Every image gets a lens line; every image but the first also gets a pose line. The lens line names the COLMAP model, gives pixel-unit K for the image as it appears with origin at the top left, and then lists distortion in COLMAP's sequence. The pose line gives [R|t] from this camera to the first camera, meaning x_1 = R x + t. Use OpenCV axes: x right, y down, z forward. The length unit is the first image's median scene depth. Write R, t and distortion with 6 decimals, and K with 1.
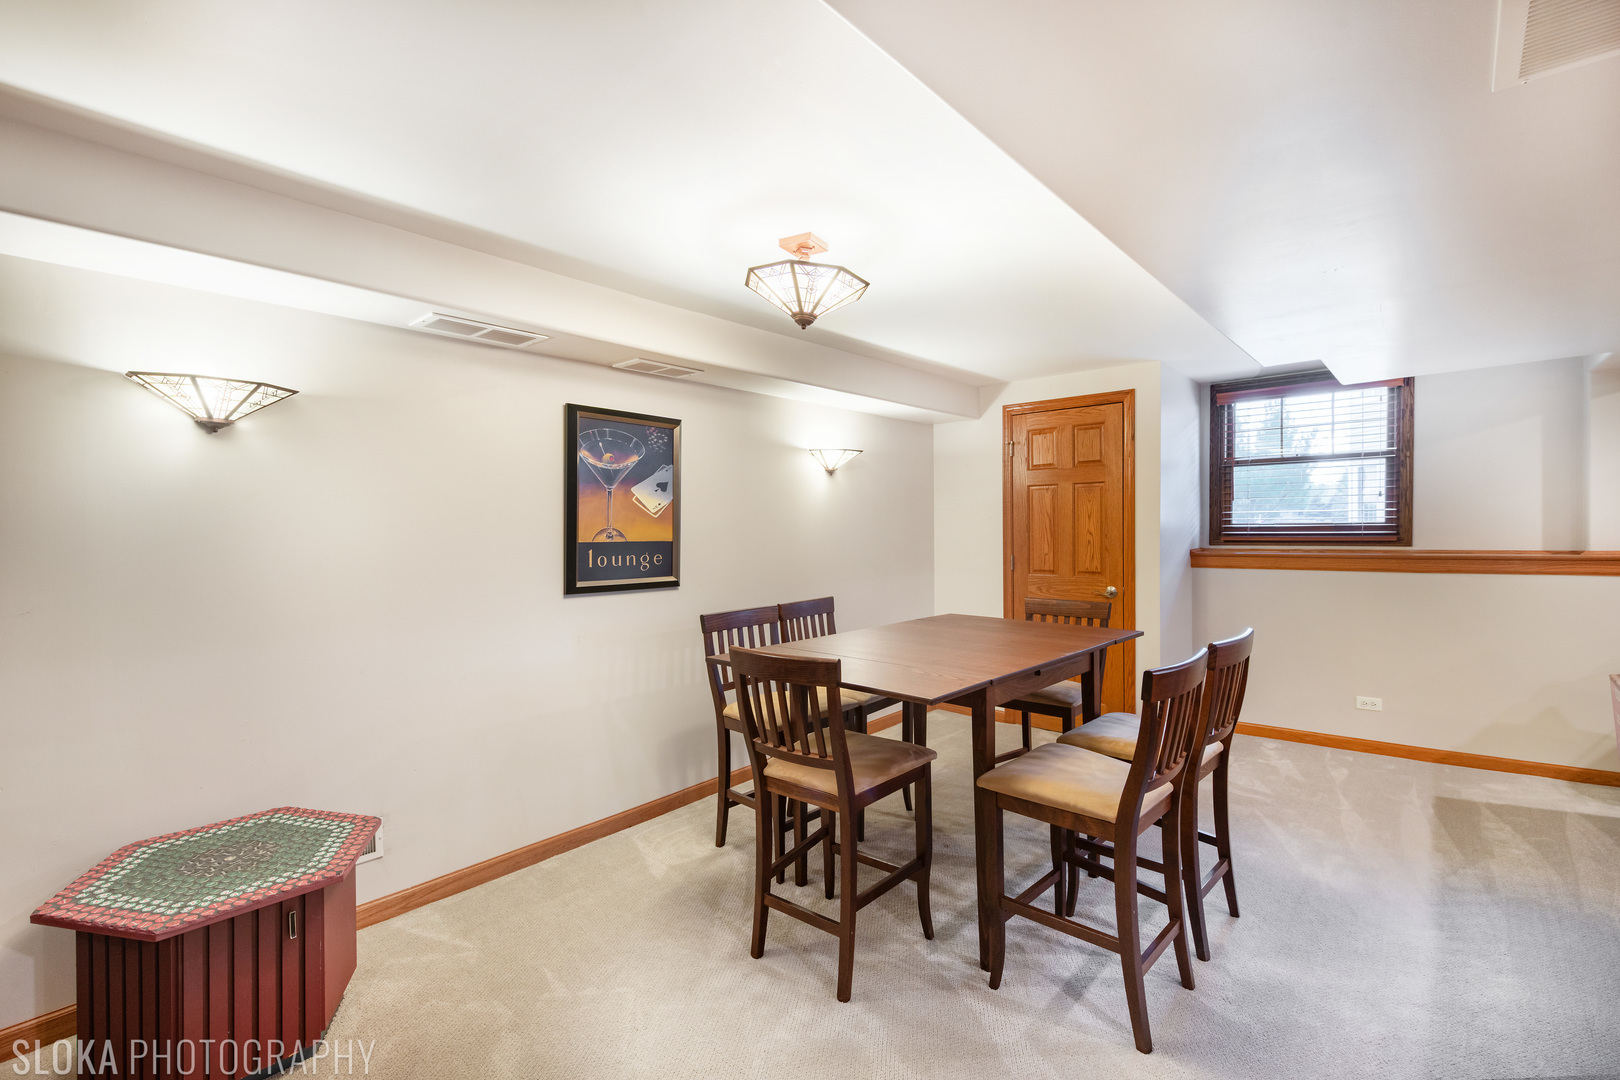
lens RADIAL K [[737.7, 0, 811.9], [0, 737.7, 544.9], [0, 0, 1]] dist [0.021599, 0.000024]
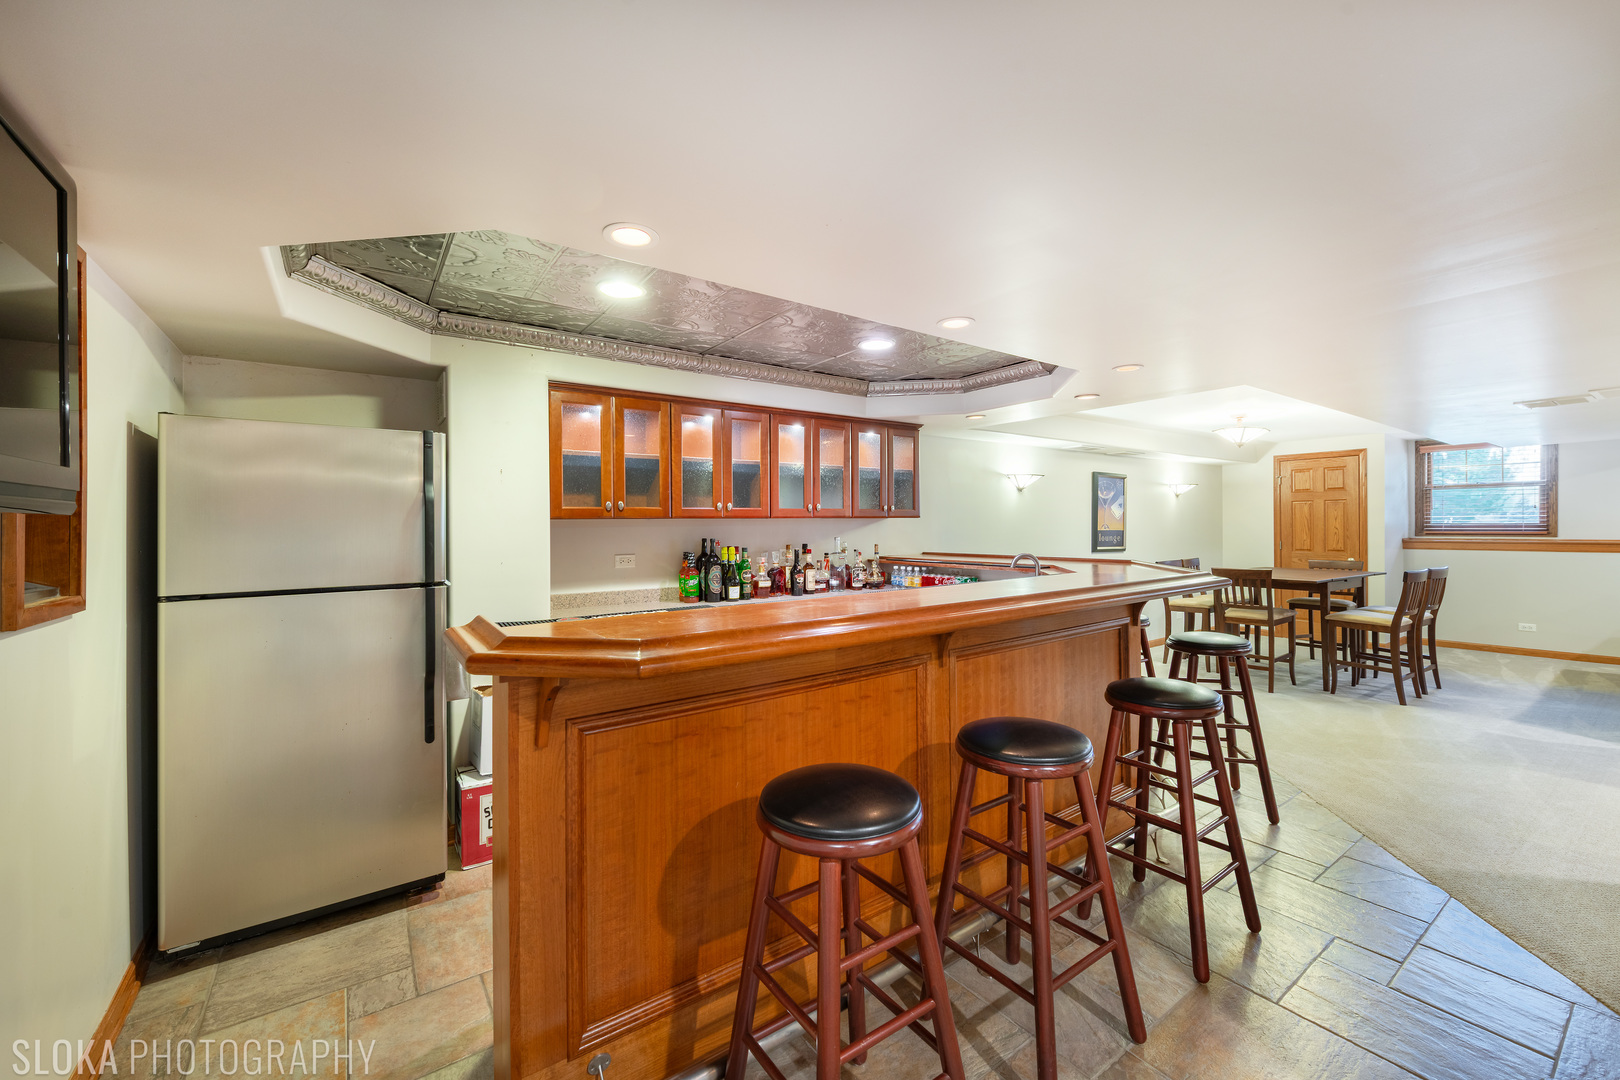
lens RADIAL K [[633.1, 0, 803.2], [0, 633.1, 530.0], [0, 0, 1]] dist [-0.000494, -0.000075]
pose [[0.967569, 0.006766, -0.252515, -0.523026], [-0.010806, 0.999835, -0.014615, 0.026309], [0.252374, 0.016869, 0.967483, -0.867706]]
